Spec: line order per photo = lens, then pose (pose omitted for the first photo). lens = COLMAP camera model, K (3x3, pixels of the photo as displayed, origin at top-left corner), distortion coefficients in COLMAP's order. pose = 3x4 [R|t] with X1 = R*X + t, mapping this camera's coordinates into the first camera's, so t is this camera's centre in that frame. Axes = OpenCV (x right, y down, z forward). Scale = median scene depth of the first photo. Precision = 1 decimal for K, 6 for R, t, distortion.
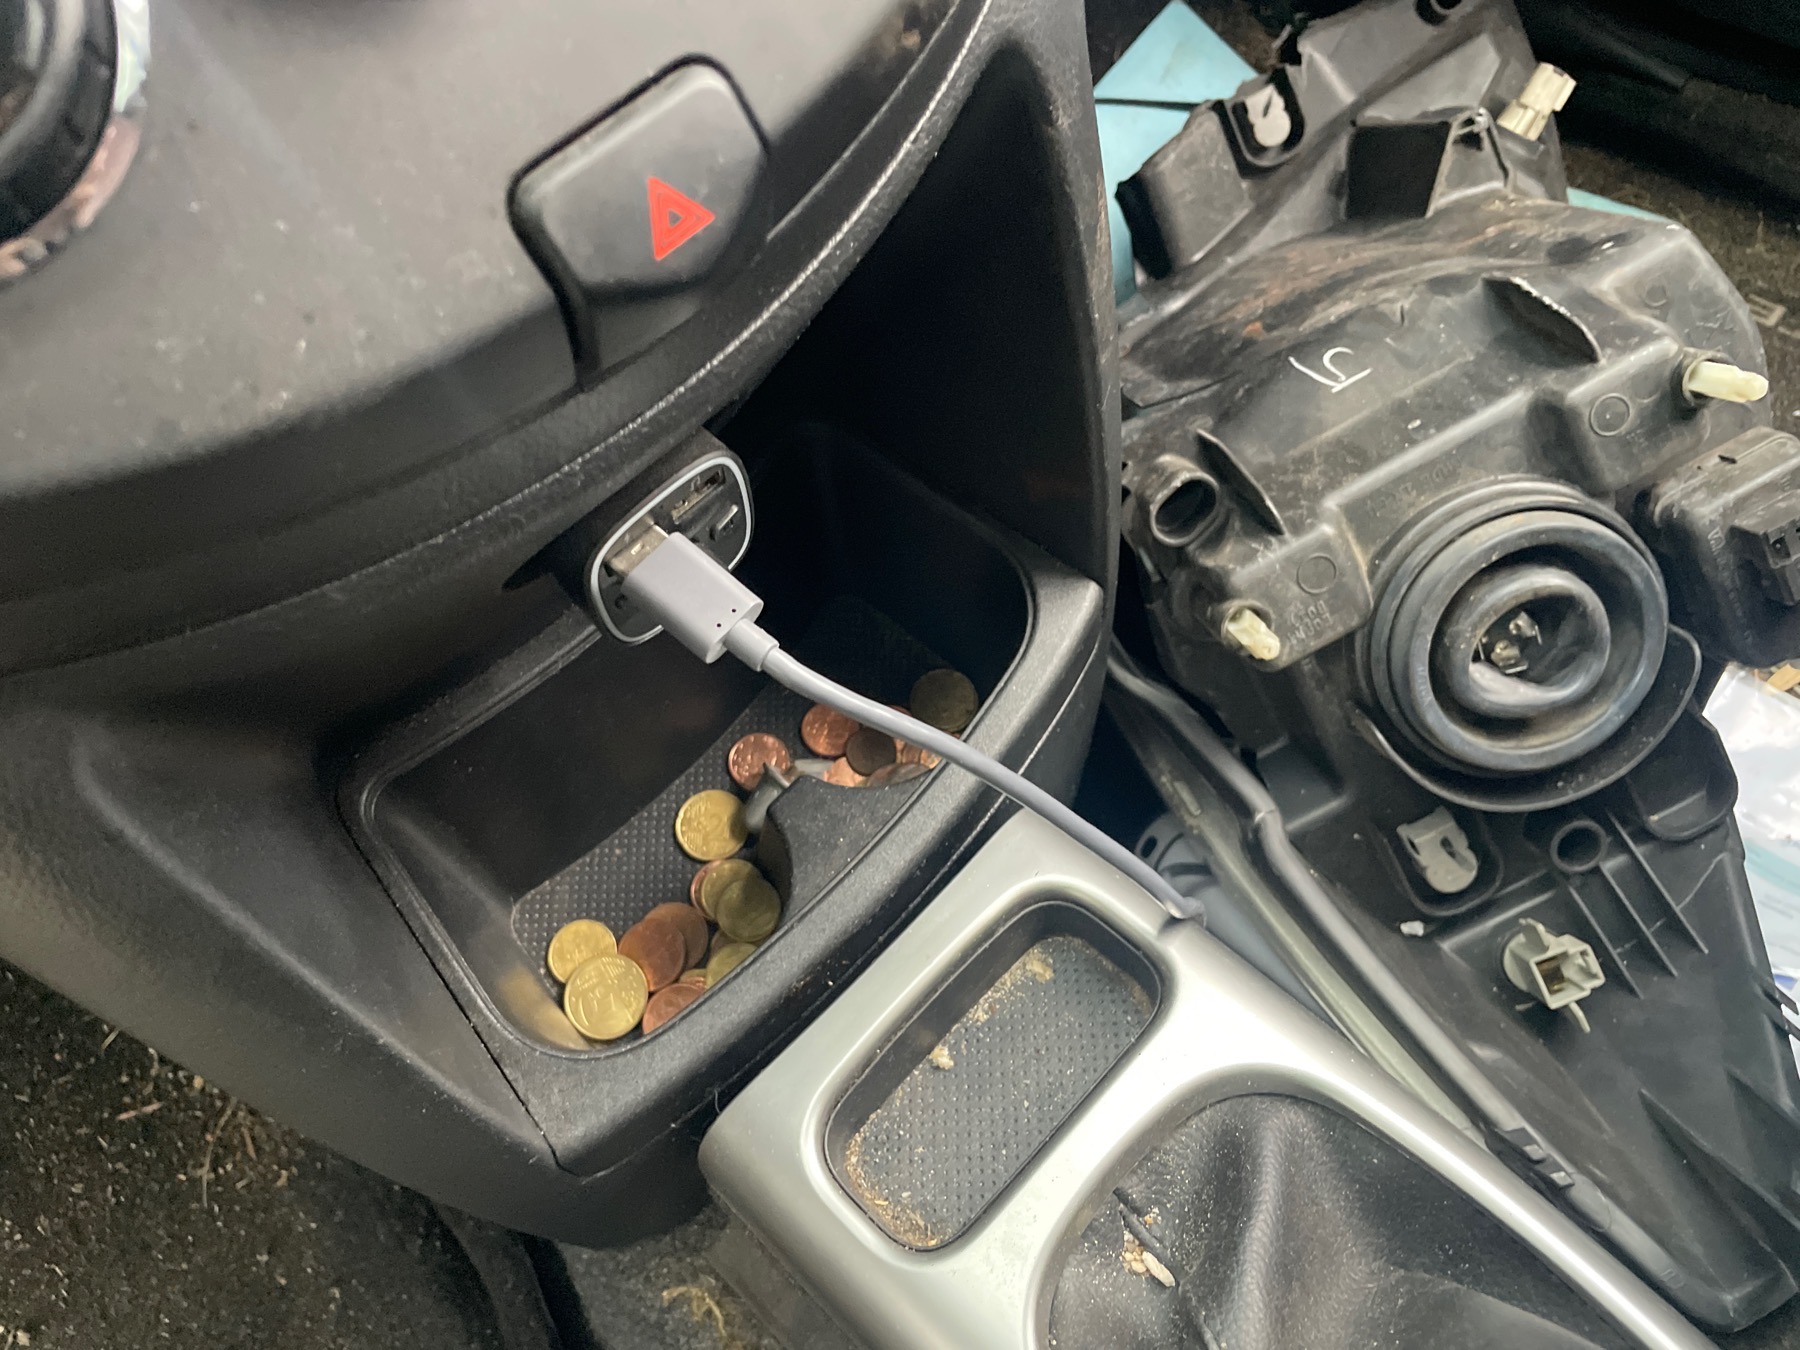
lens RADIAL K [[1373.3, 0, 882.8], [0, 1373.3, 671.3], [0, 0, 1]] dist [0.081821, -0.110510]
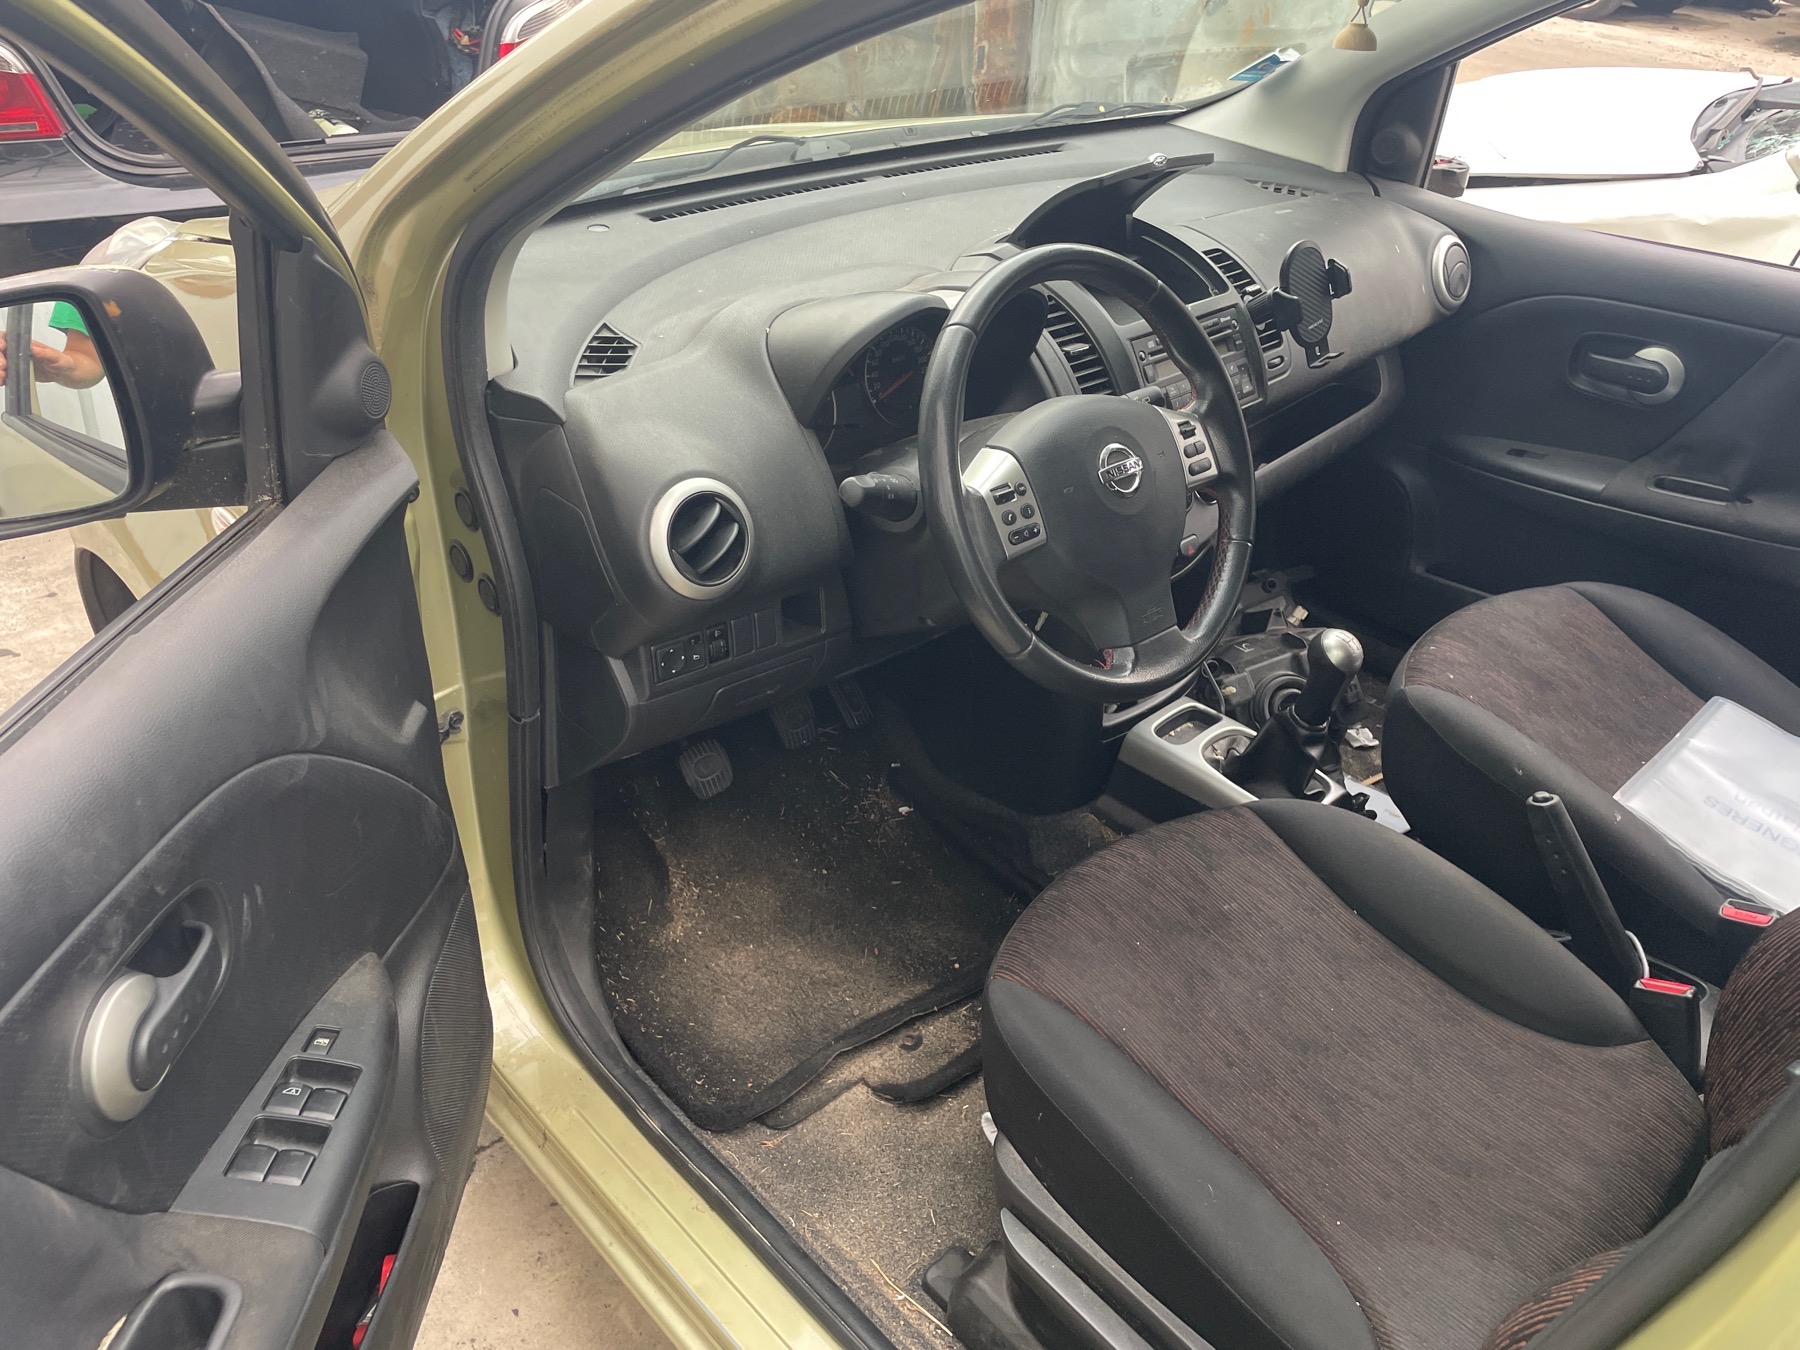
lens RADIAL K [[1373.3, 0, 896.0], [0, 1373.3, 660.5], [0, 0, 1]] dist [0.081821, -0.110510]
pose [[0.977925, 0.184331, 0.098409, -1.044296], [-0.127732, 0.900065, -0.416614, 1.603438], [-0.165369, 0.394847, 0.903741, -2.411788]]
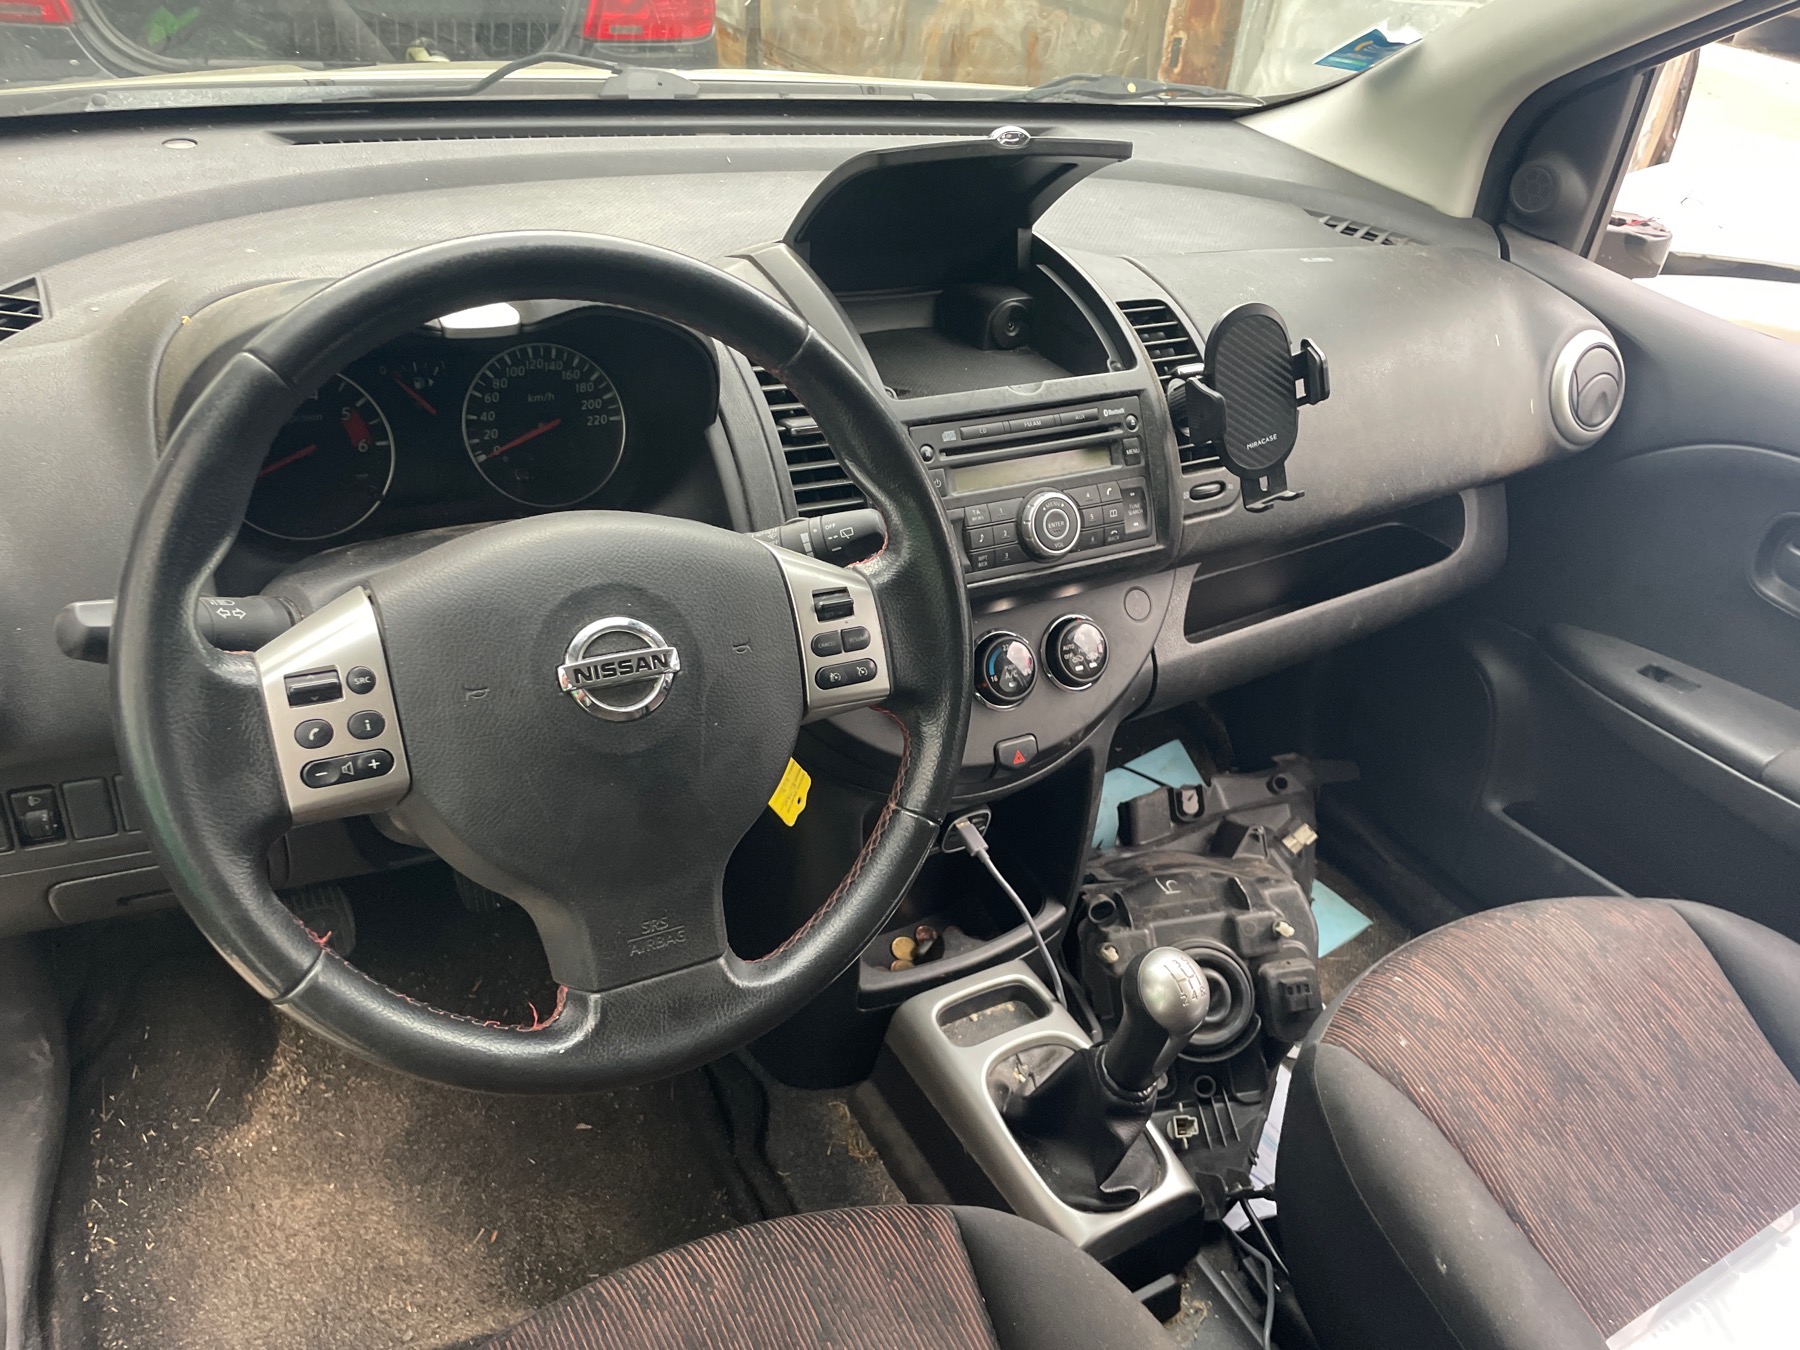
lens RADIAL K [[1373.3, 0, 891.6], [0, 1373.3, 682.1], [0, 0, 1]] dist [0.081821, -0.110510]
pose [[0.931689, 0.357099, -0.066604, -0.145137], [-0.355630, 0.859284, -0.367640, 0.628674], [-0.074052, 0.366213, 0.927580, -1.624092]]
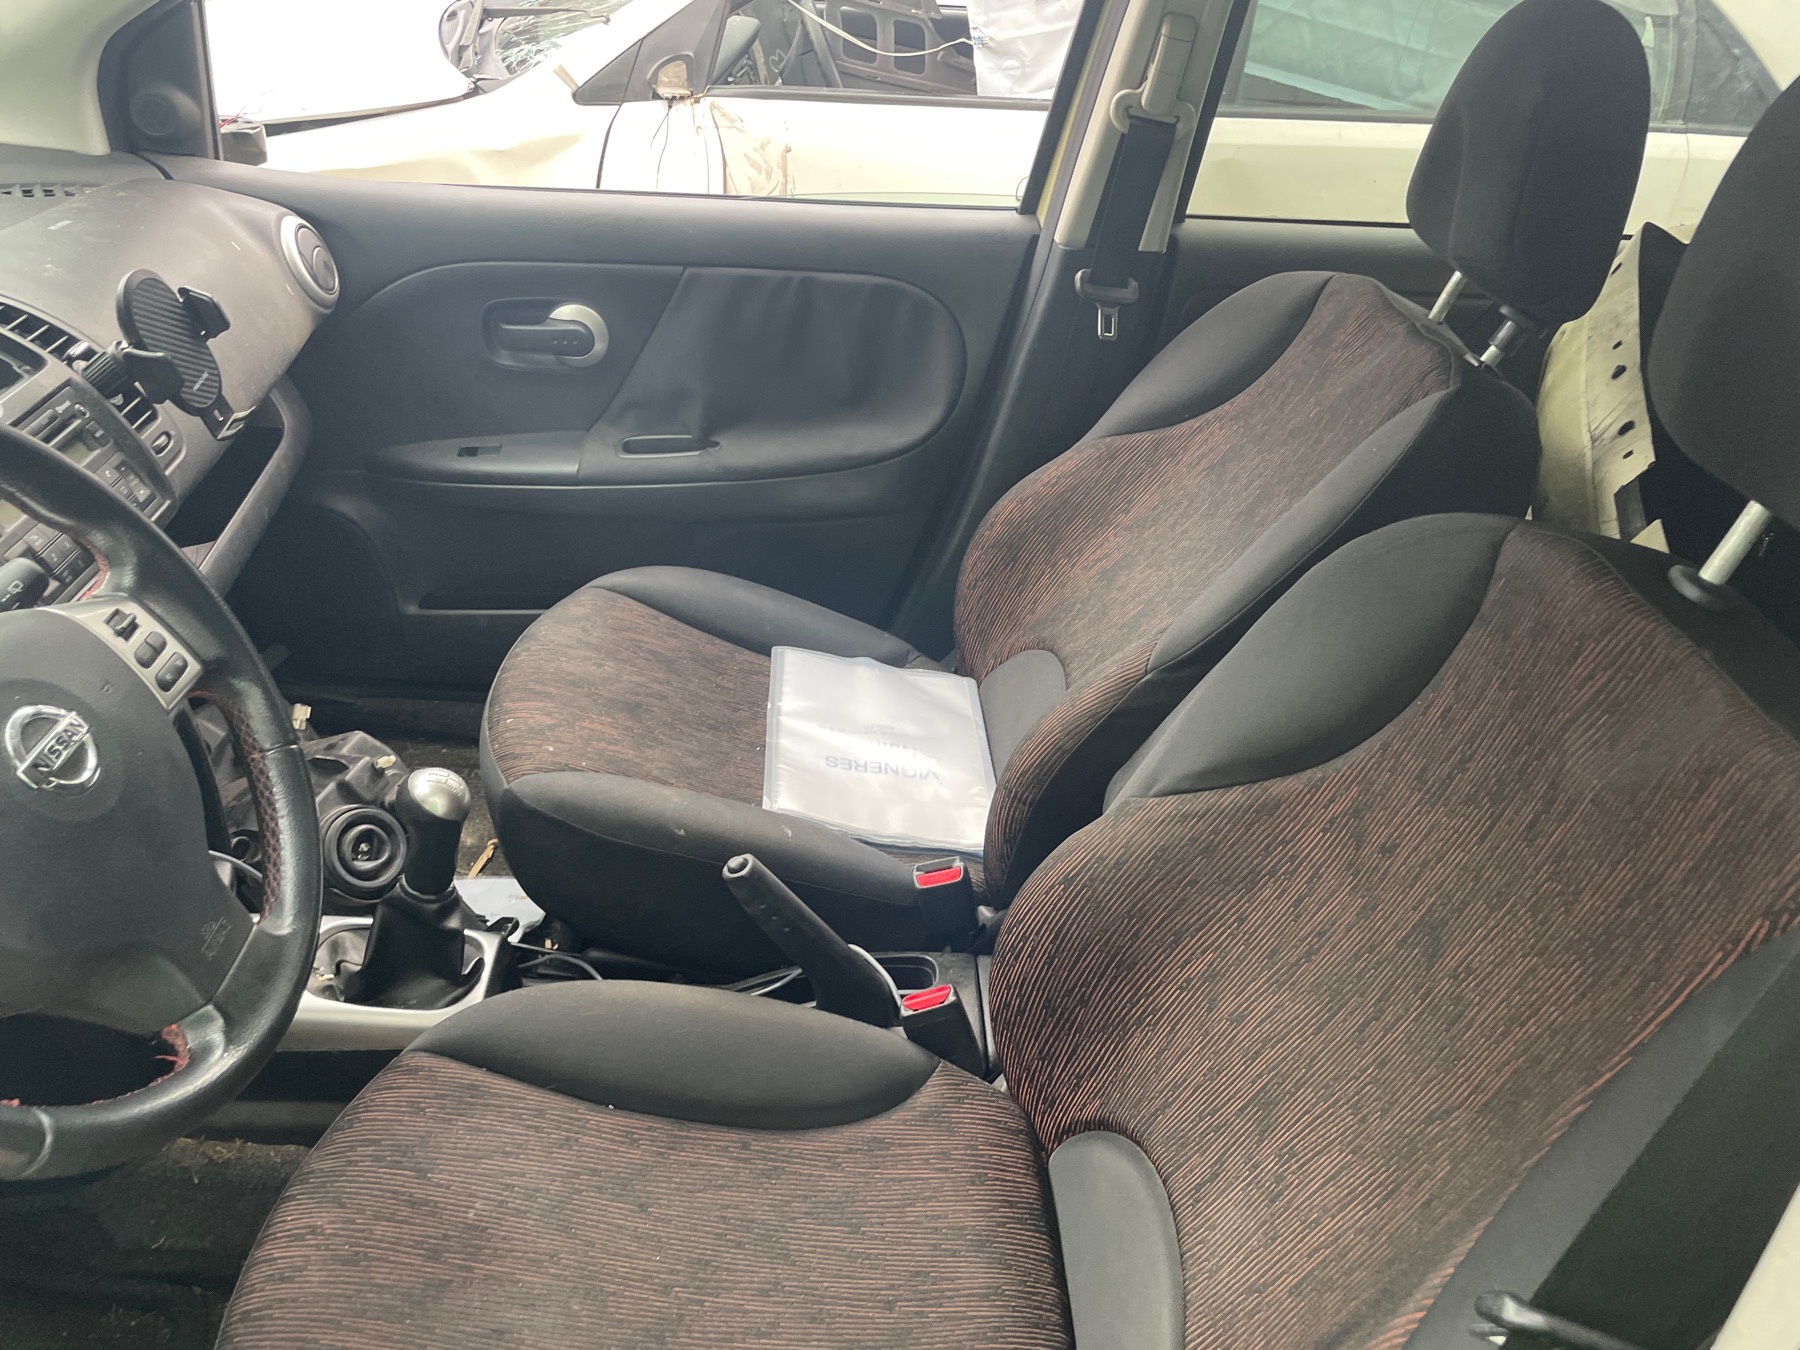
lens RADIAL K [[1373.3, 0, 898.3], [0, 1373.3, 683.8], [0, 0, 1]] dist [0.081821, -0.110510]
pose [[0.652024, -0.197532, 0.732015, -0.939005], [0.500266, 0.837566, -0.219585, 0.912306], [-0.569735, 0.509377, 0.644932, -1.831424]]
